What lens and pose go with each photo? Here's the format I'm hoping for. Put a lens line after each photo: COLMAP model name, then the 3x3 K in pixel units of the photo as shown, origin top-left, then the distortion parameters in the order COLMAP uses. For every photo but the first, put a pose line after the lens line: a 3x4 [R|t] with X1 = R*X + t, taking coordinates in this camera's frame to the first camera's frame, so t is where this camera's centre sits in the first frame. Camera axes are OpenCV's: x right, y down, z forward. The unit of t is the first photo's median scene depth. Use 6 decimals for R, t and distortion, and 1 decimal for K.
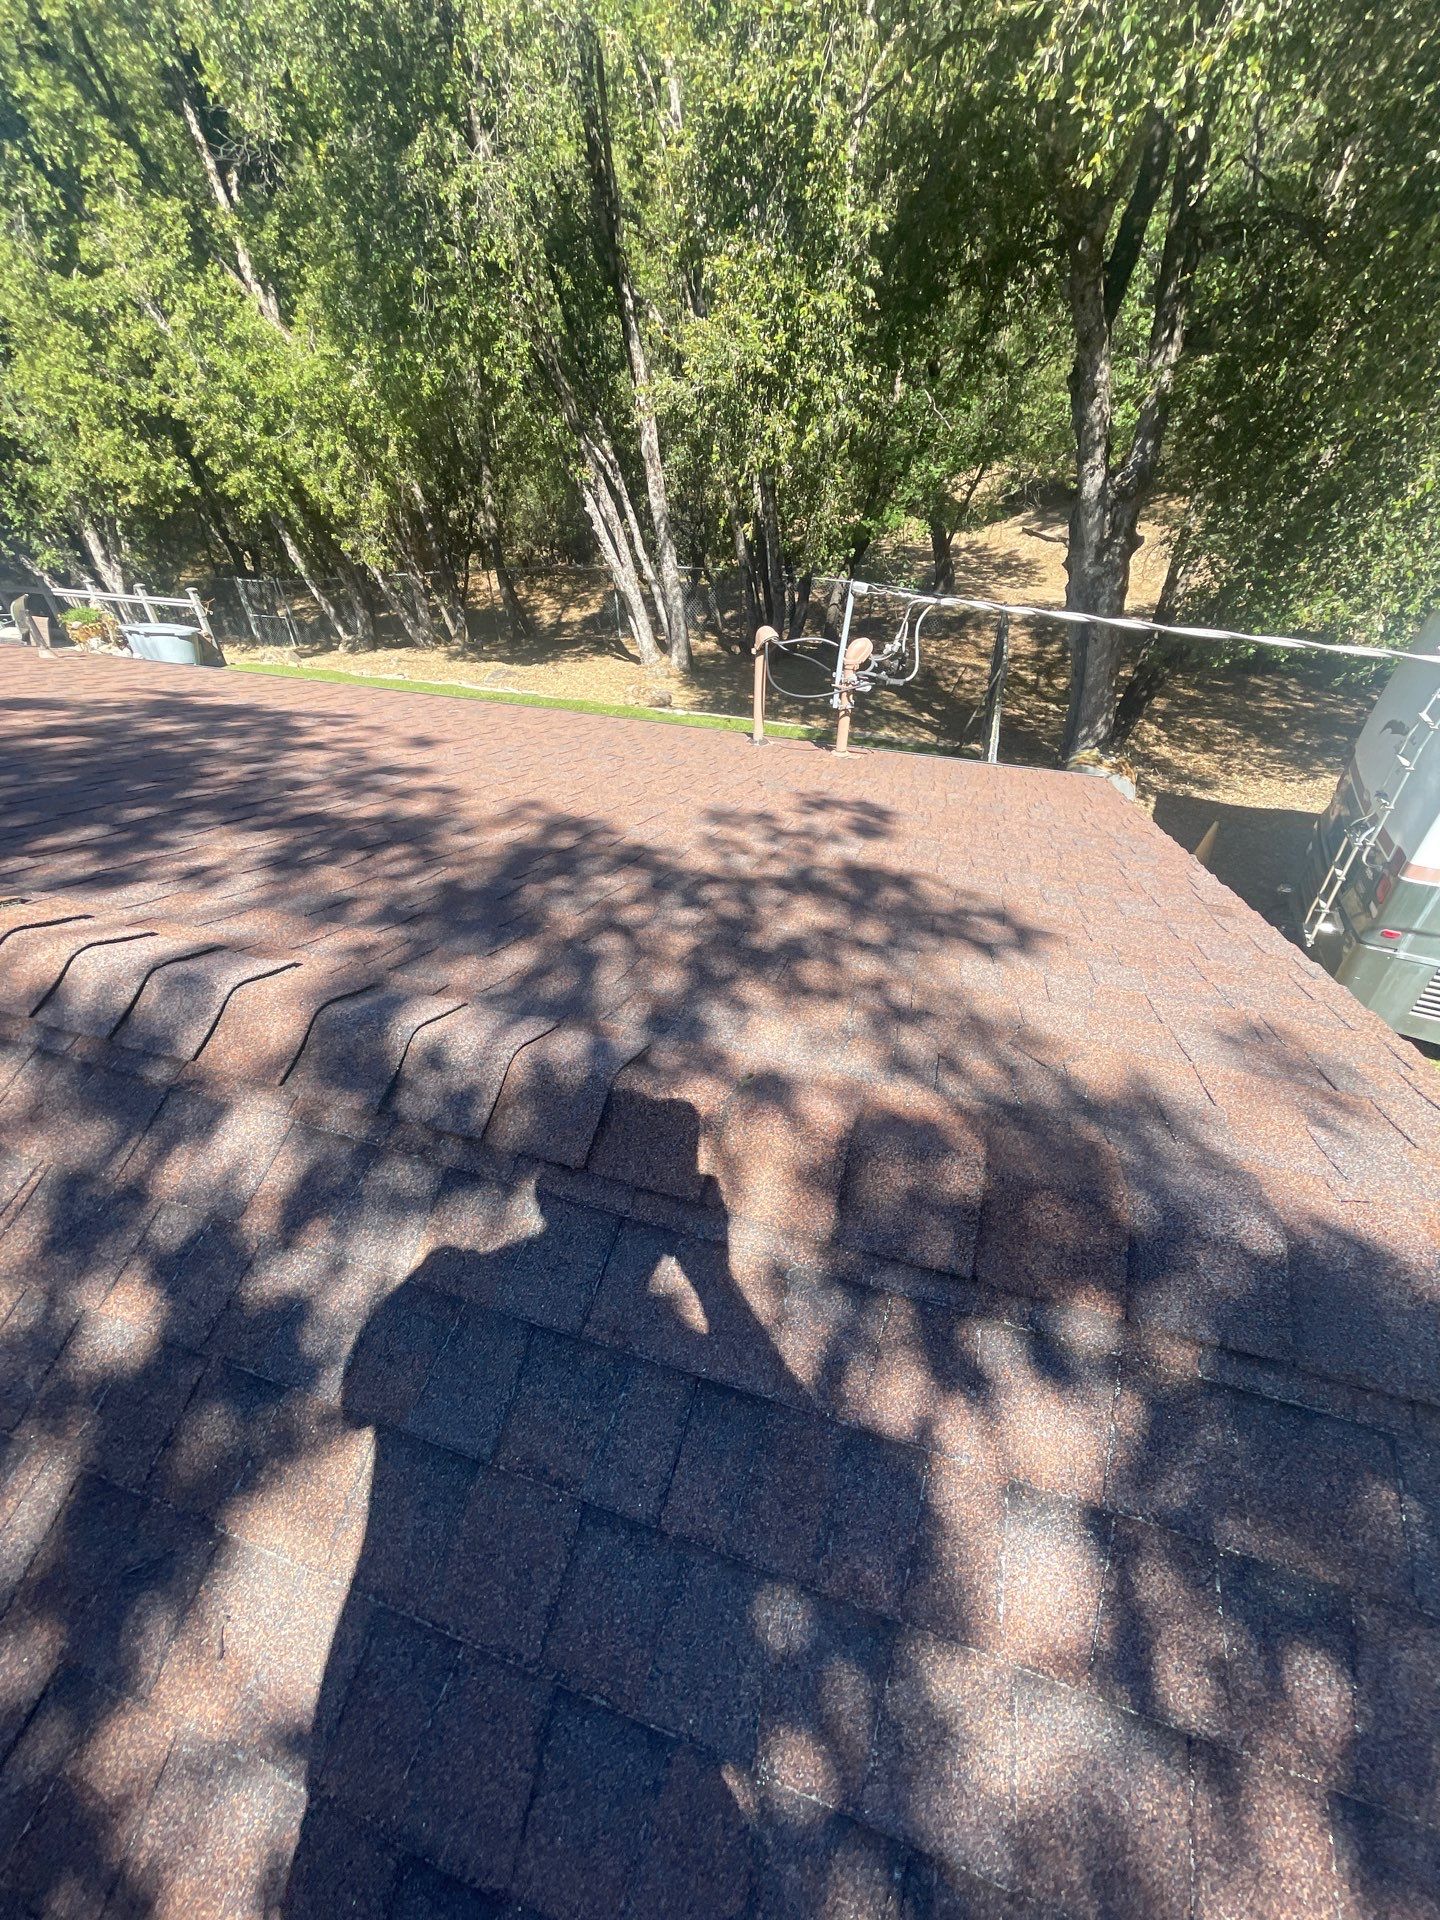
lens RADIAL K [[771.2, 0, 732.8], [0, 771.2, 955.5], [0, 0, 1]] dist [0.001174, -0.000818]
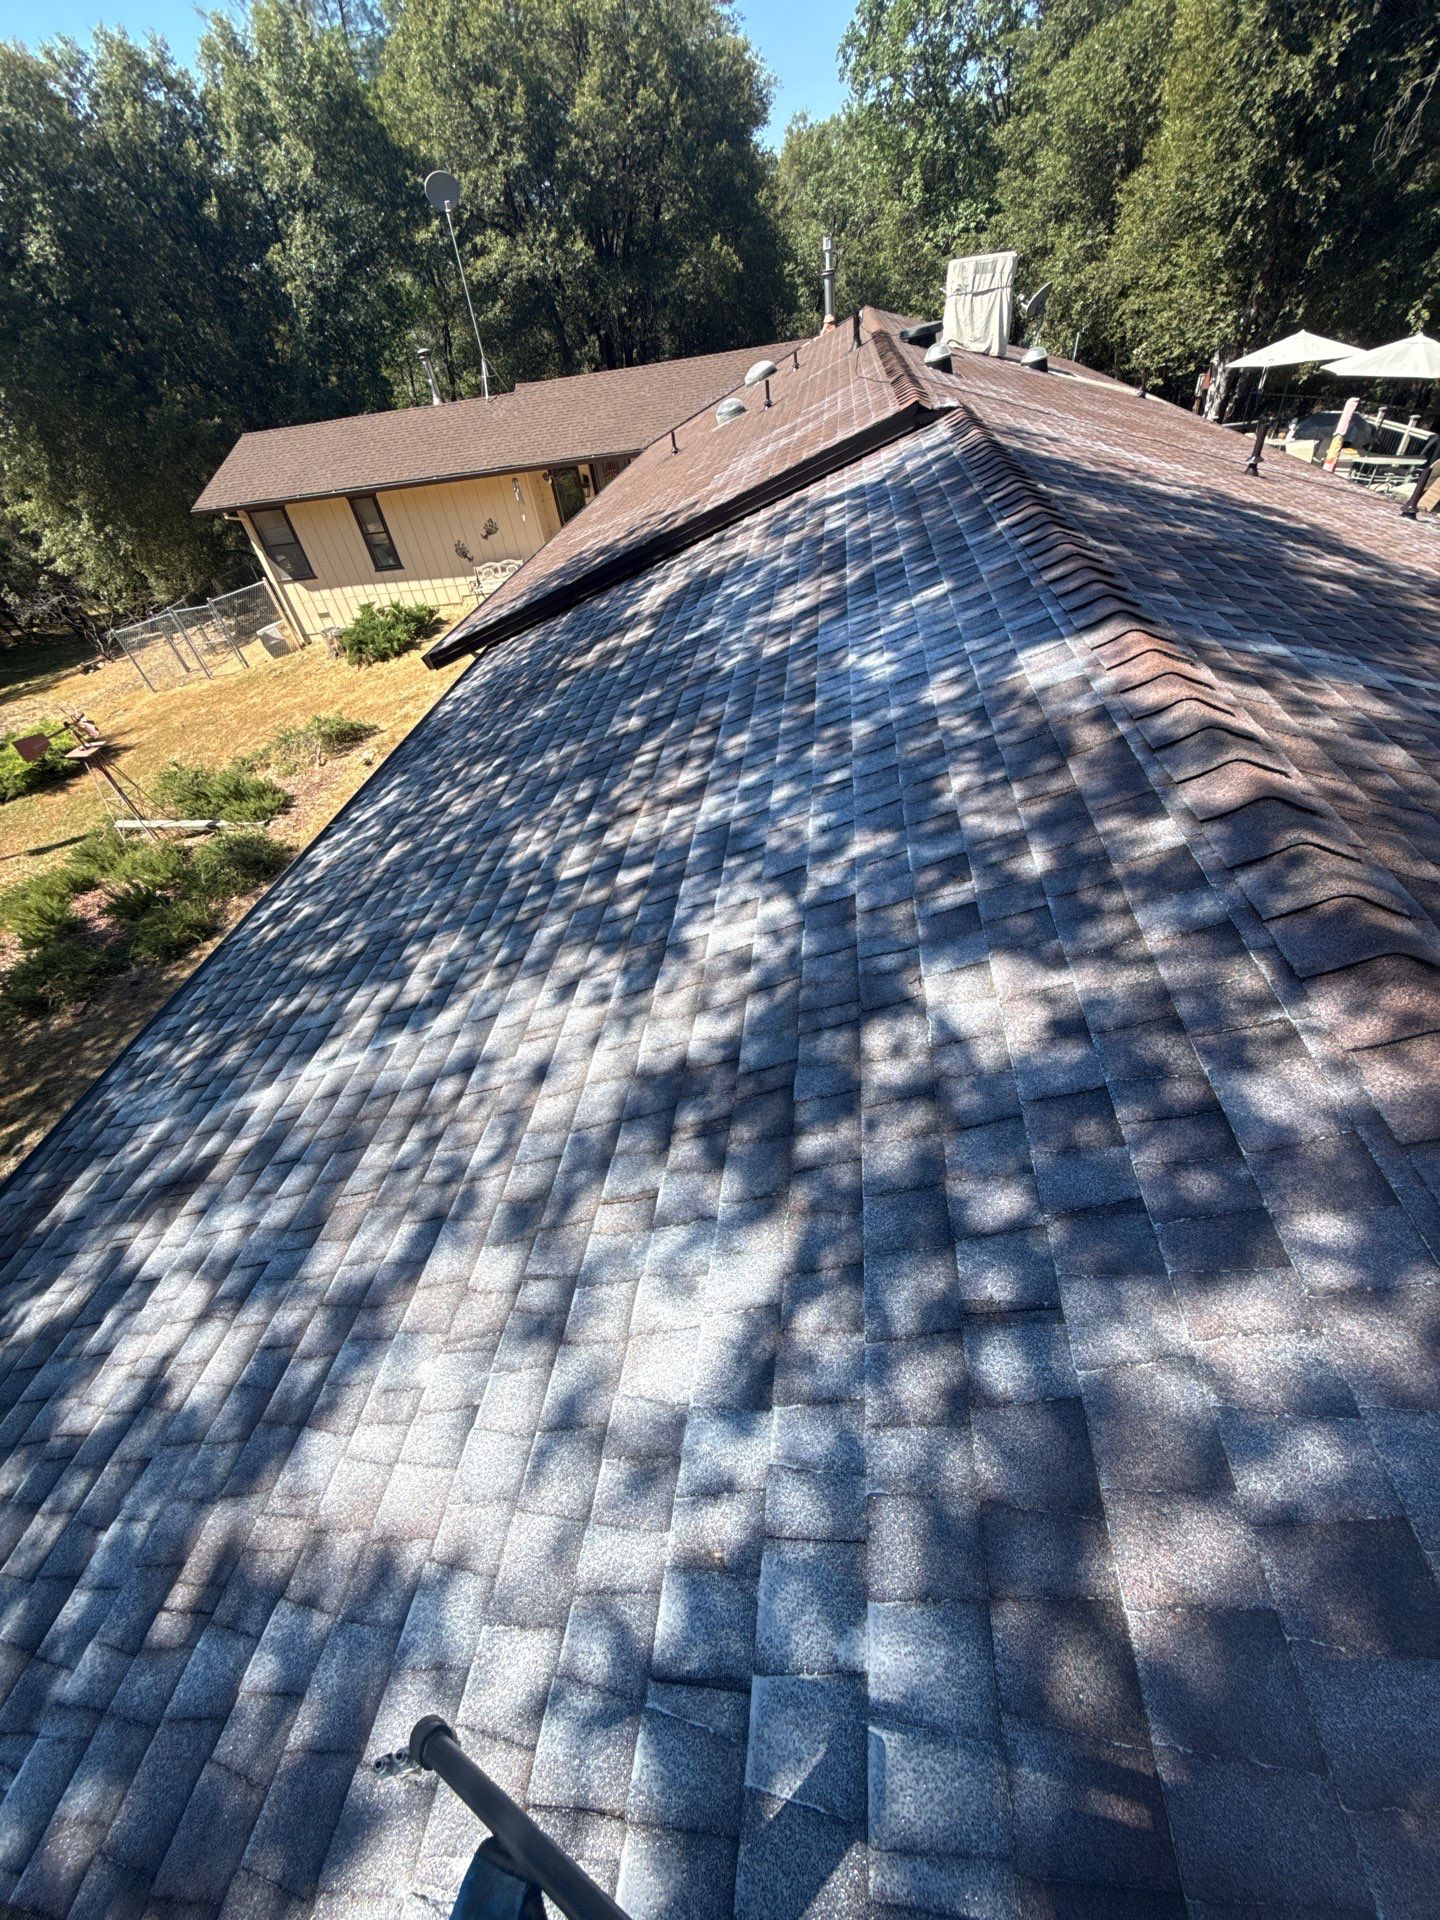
lens RADIAL K [[771.2, 0, 715.5], [0, 771.2, 957.9], [0, 0, 1]] dist [0.001174, -0.000818]
pose [[0.182250, 0.638517, -0.747717, 0.043486], [-0.526762, 0.705521, 0.474090, 0.012233], [0.830245, 0.307466, 0.464928, -0.030805]]
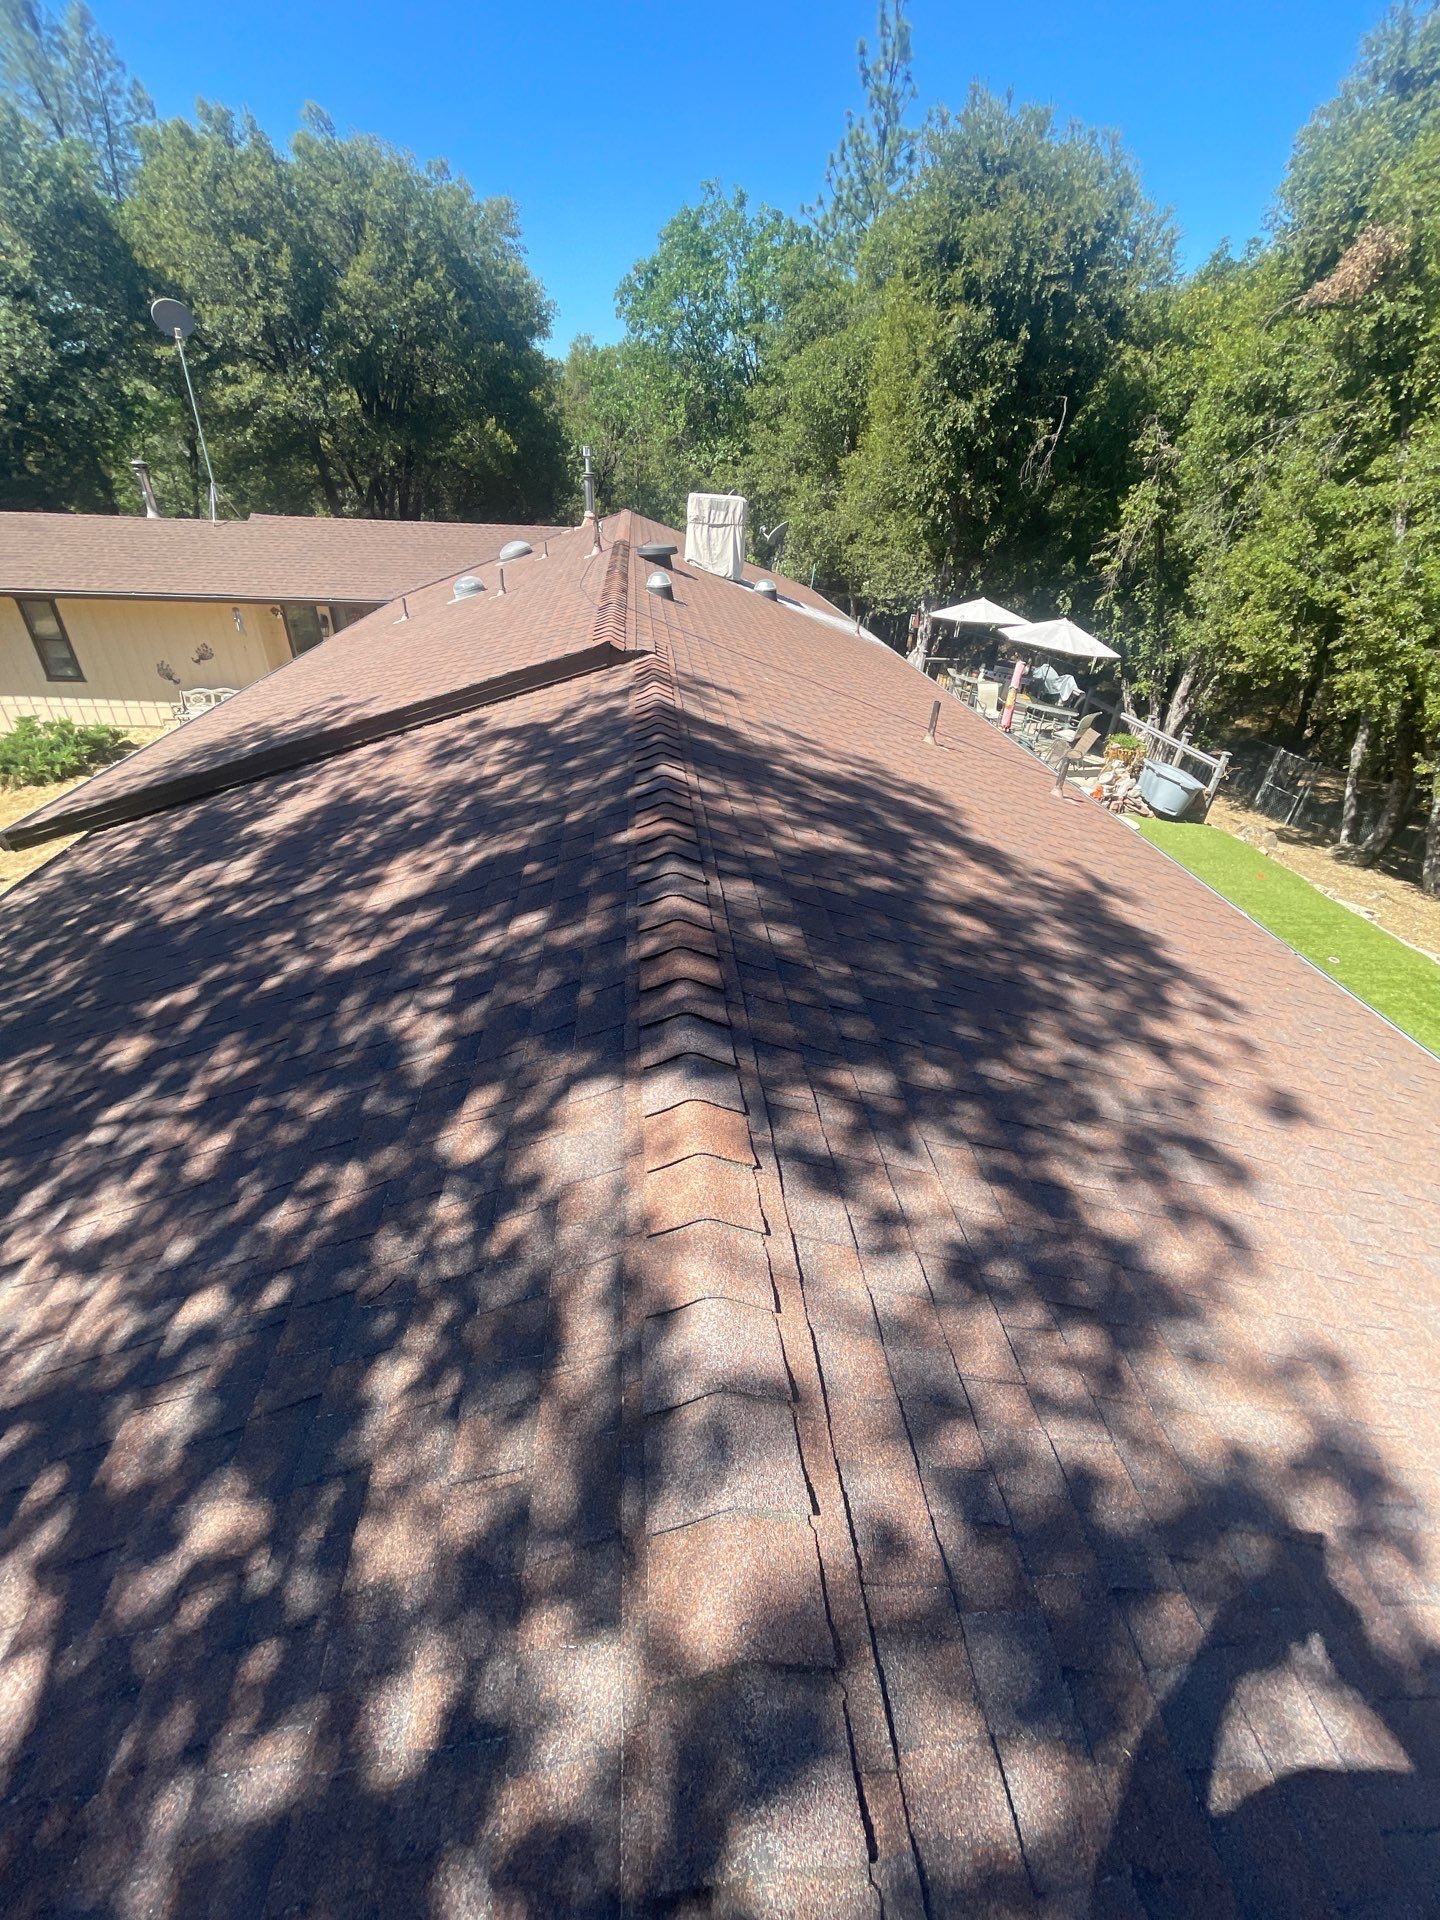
lens RADIAL K [[792.6, 0, 722.4], [0, 792.6, 955.6], [0, 0, 1]] dist [-0.002773, -0.000538]
pose [[0.389082, 0.512969, -0.765166, -0.025988], [-0.627699, 0.755573, 0.187357, -0.053546], [0.674247, 0.407397, 0.615970, 0.017366]]
